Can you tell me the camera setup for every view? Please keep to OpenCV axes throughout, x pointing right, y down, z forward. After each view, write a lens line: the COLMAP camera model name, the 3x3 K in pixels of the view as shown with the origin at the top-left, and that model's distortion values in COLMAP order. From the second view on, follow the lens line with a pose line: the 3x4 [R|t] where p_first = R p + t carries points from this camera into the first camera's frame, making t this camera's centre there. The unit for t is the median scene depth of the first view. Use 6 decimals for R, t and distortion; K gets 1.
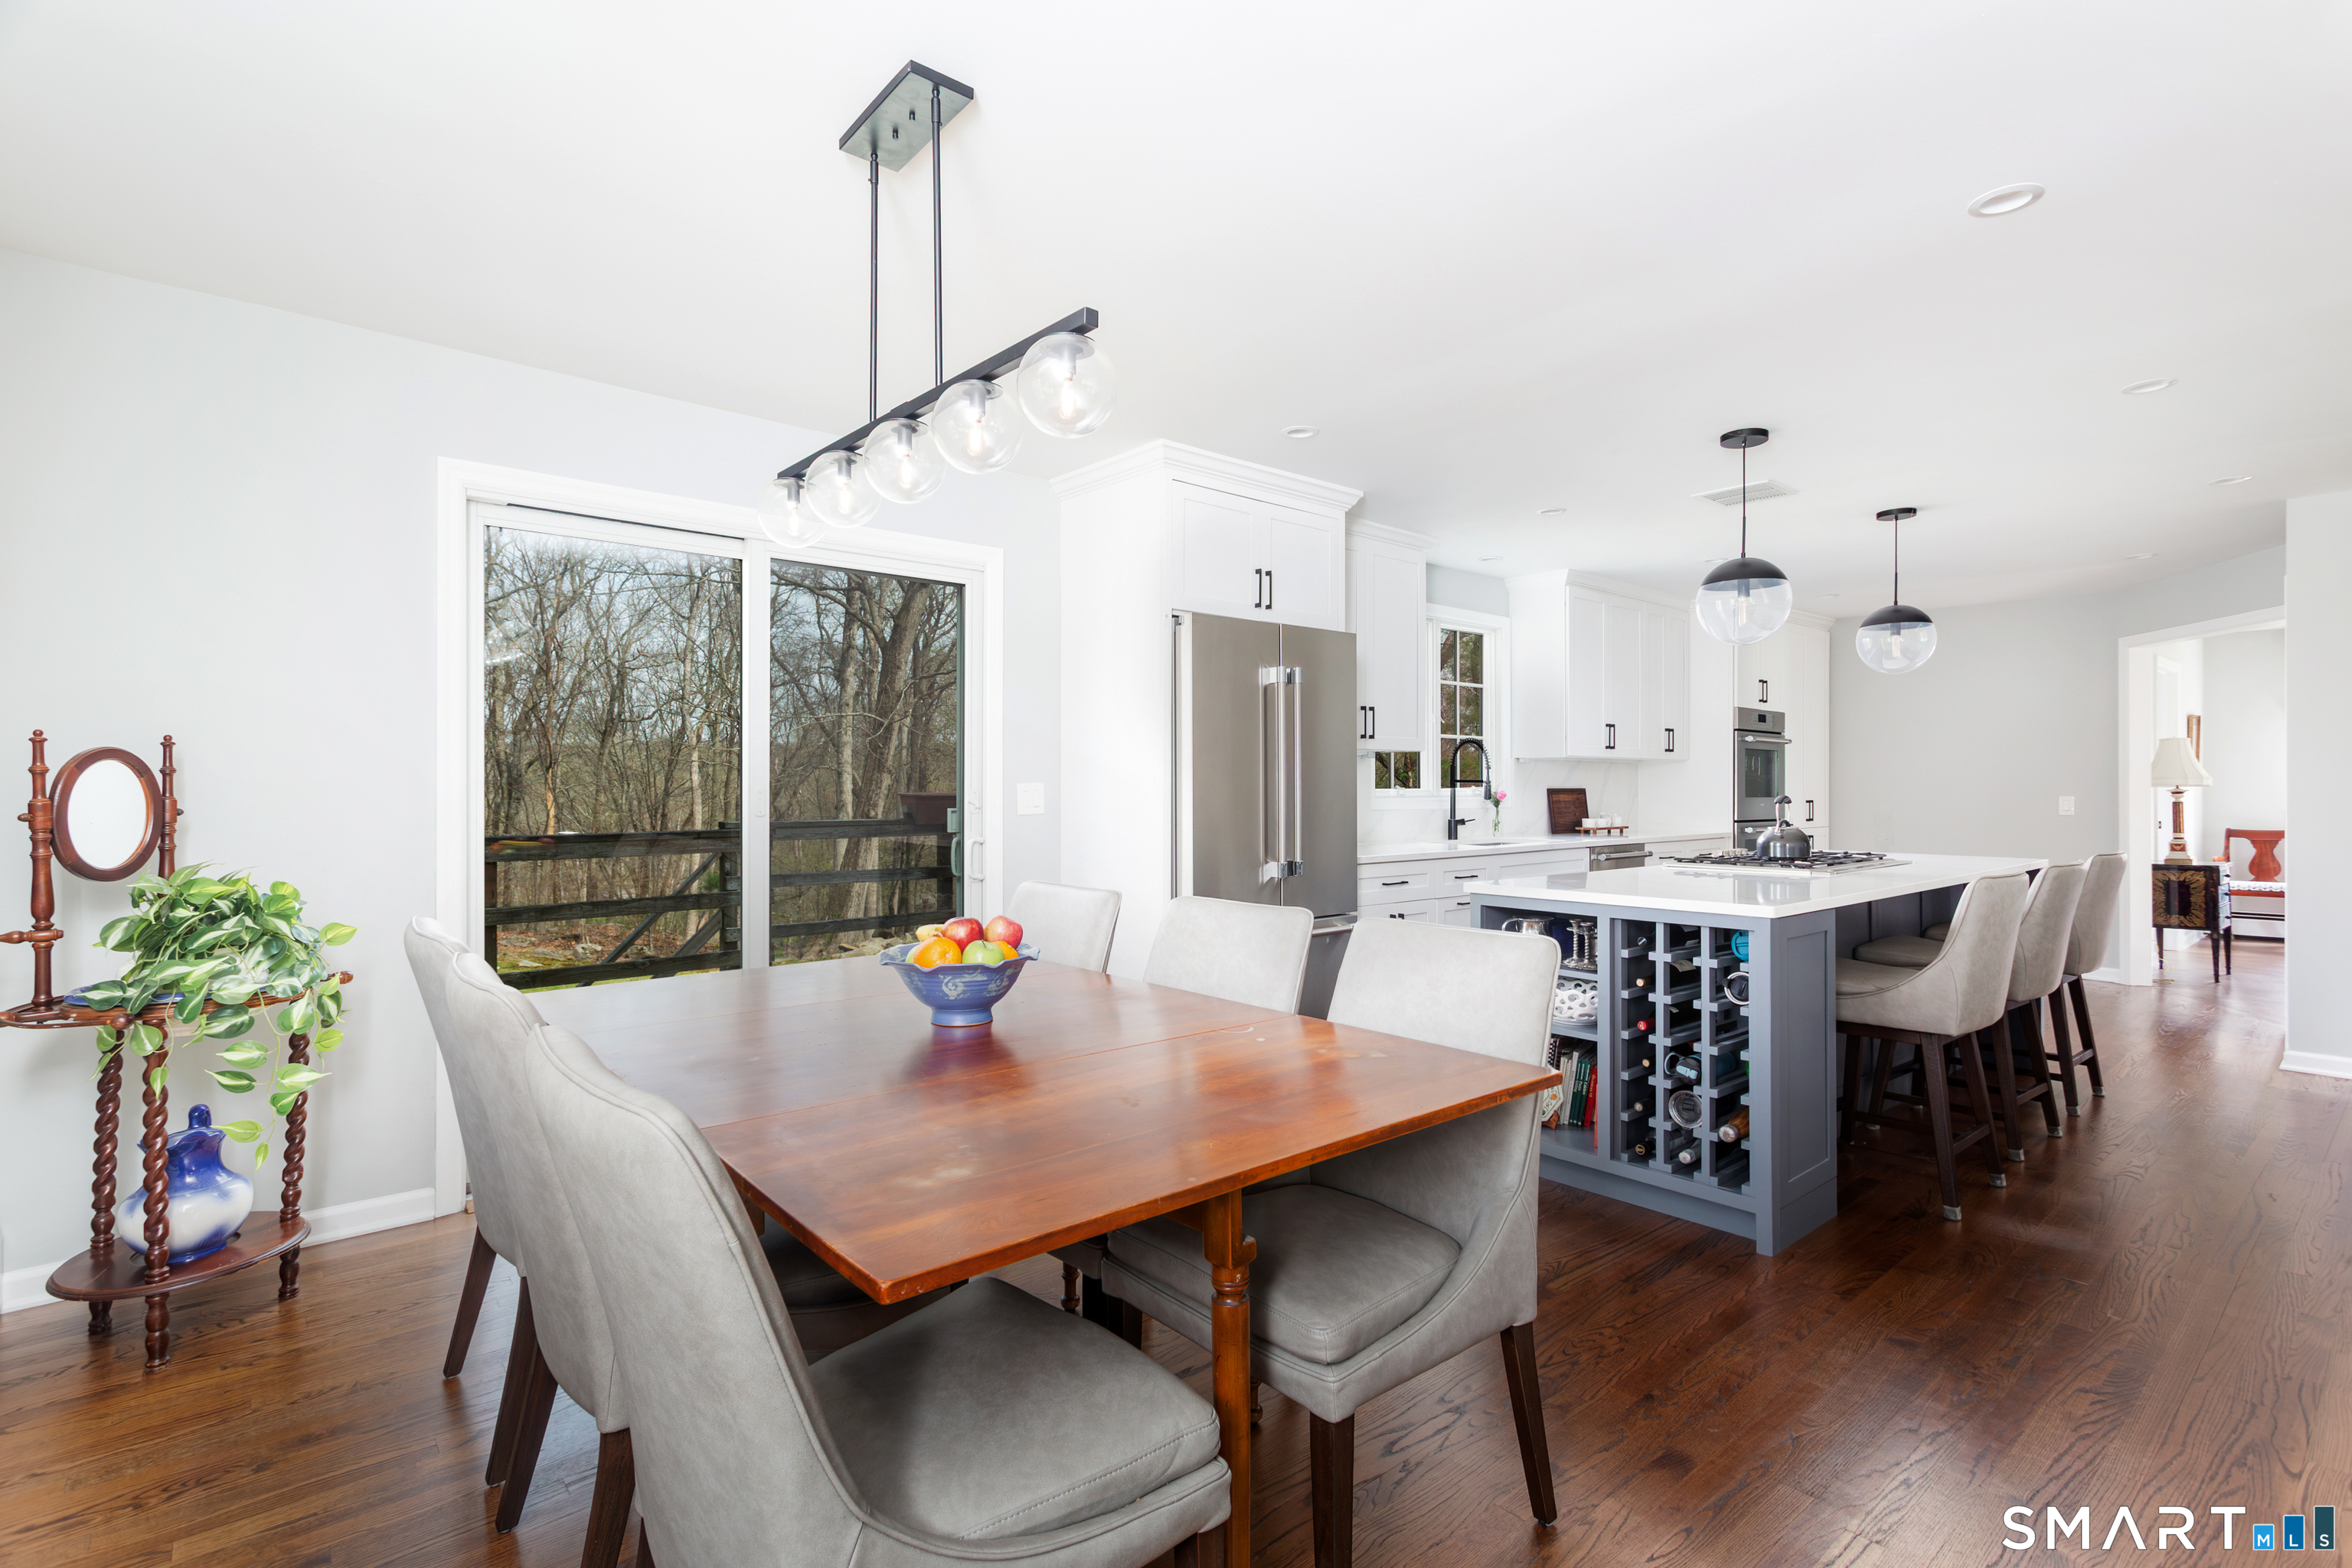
lens RADIAL K [[1106.4, 0, 1165.1], [0, 1106.4, 779.8], [0, 0, 1]] dist [0.001732, 0.000559]
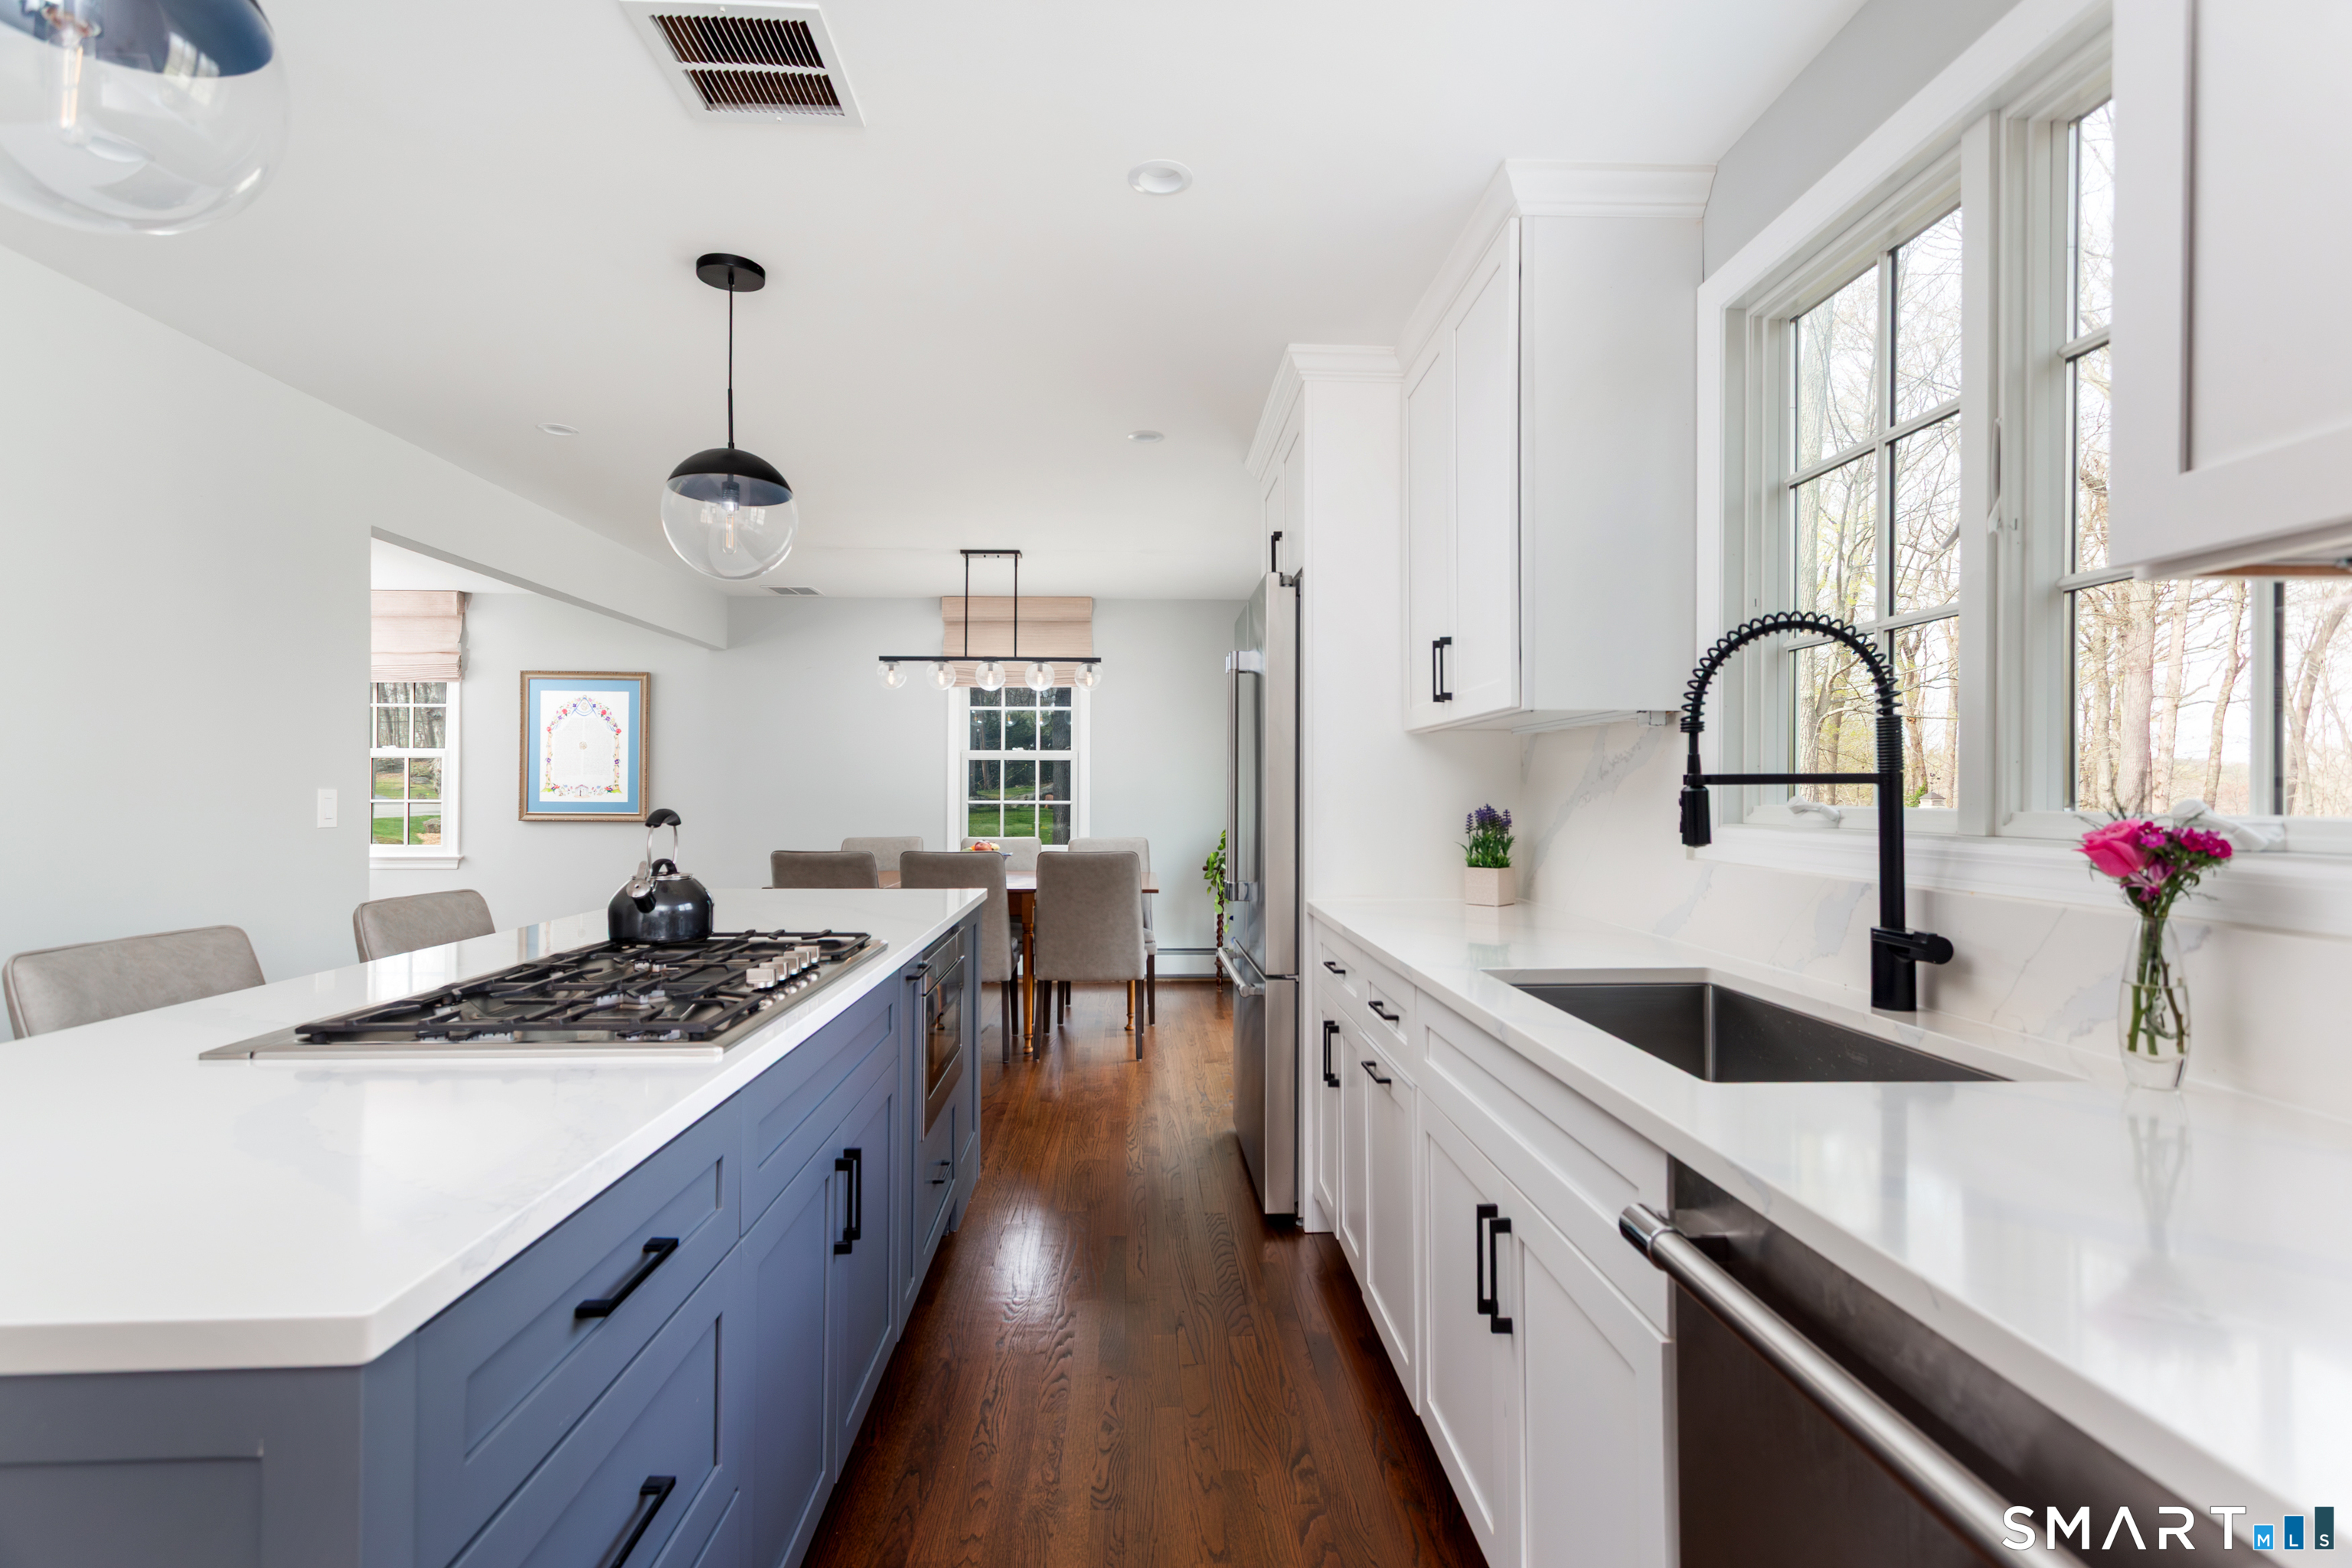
lens RADIAL K [[1111.2, 0, 1170.1], [0, 1111.2, 780.7], [0, 0, 1]] dist [0.002933, 0.000652]
pose [[-0.622620, -0.010170, -0.782458, 0.684667], [0.000109, 0.999914, -0.013082, 0.006645], [0.782525, -0.008230, -0.622565, 1.259328]]
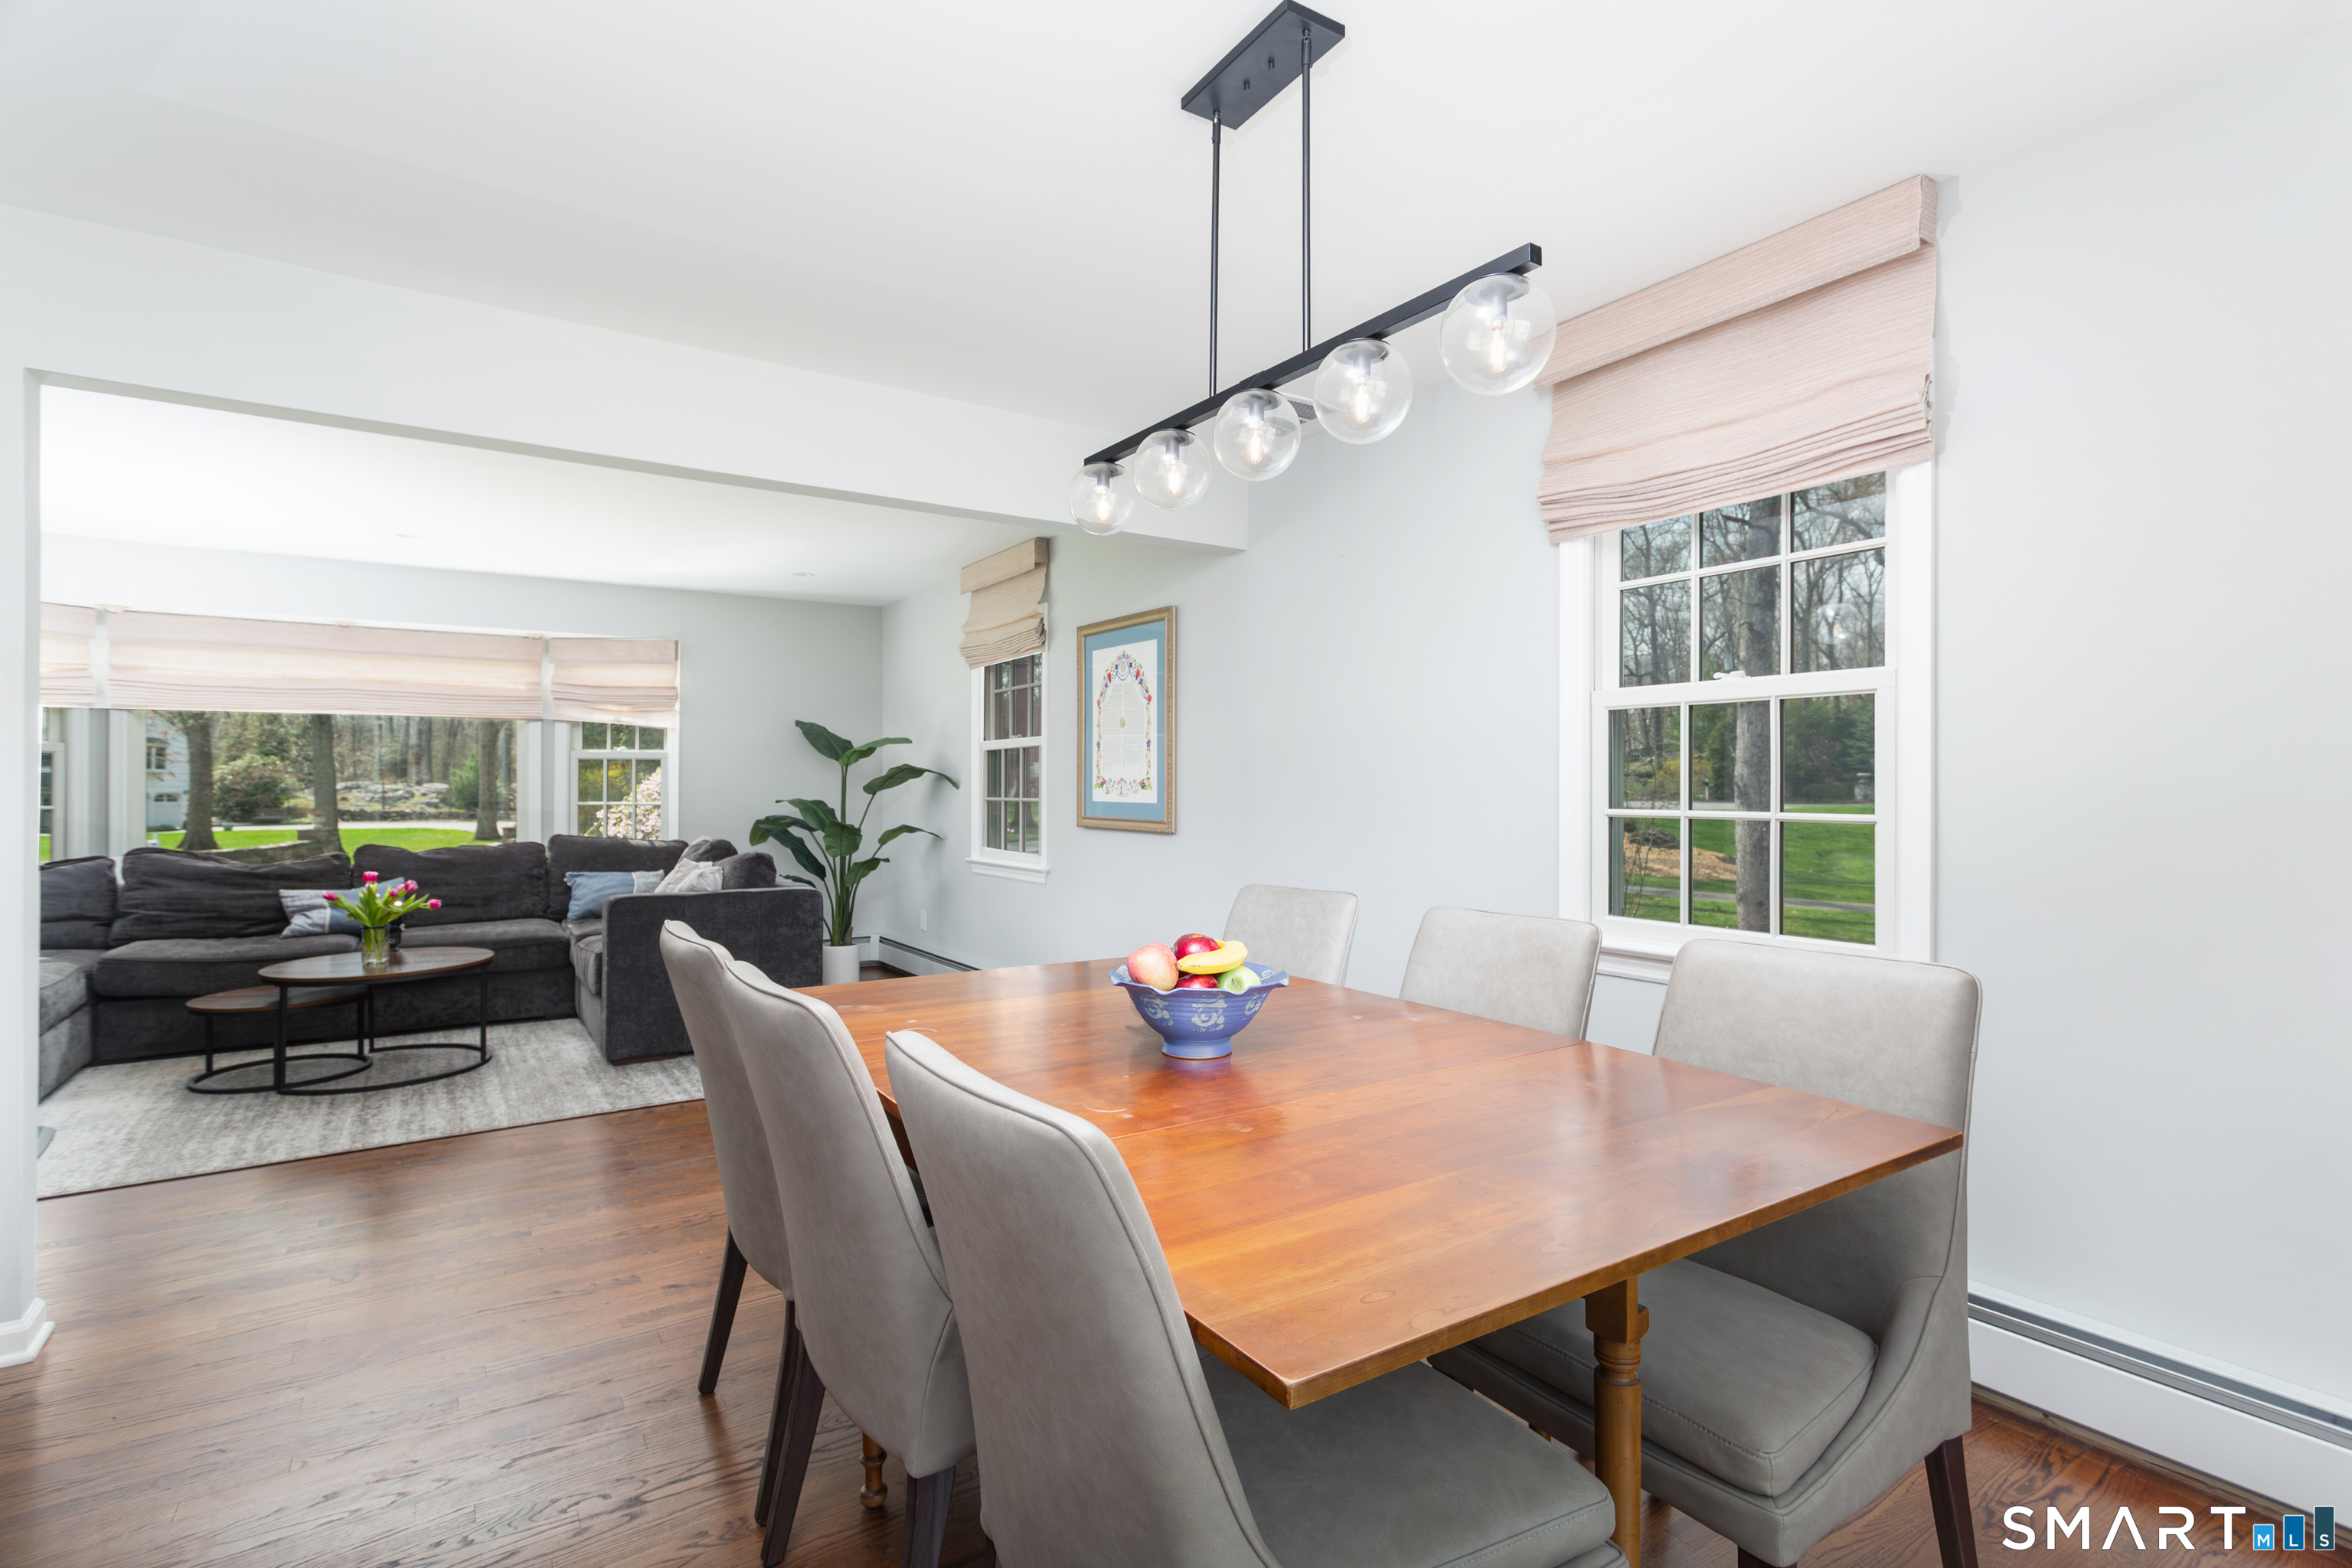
lens RADIAL K [[1104.8, 0, 1176.0], [0, 1104.8, 784.0], [0, 0, 1]] dist [-0.026894, 0.000231]
pose [[-0.994117, -0.001362, 0.108300, -0.103553], [-0.002100, 0.999975, -0.006701, 0.004597], [-0.108289, -0.006889, -0.994096, 0.773741]]
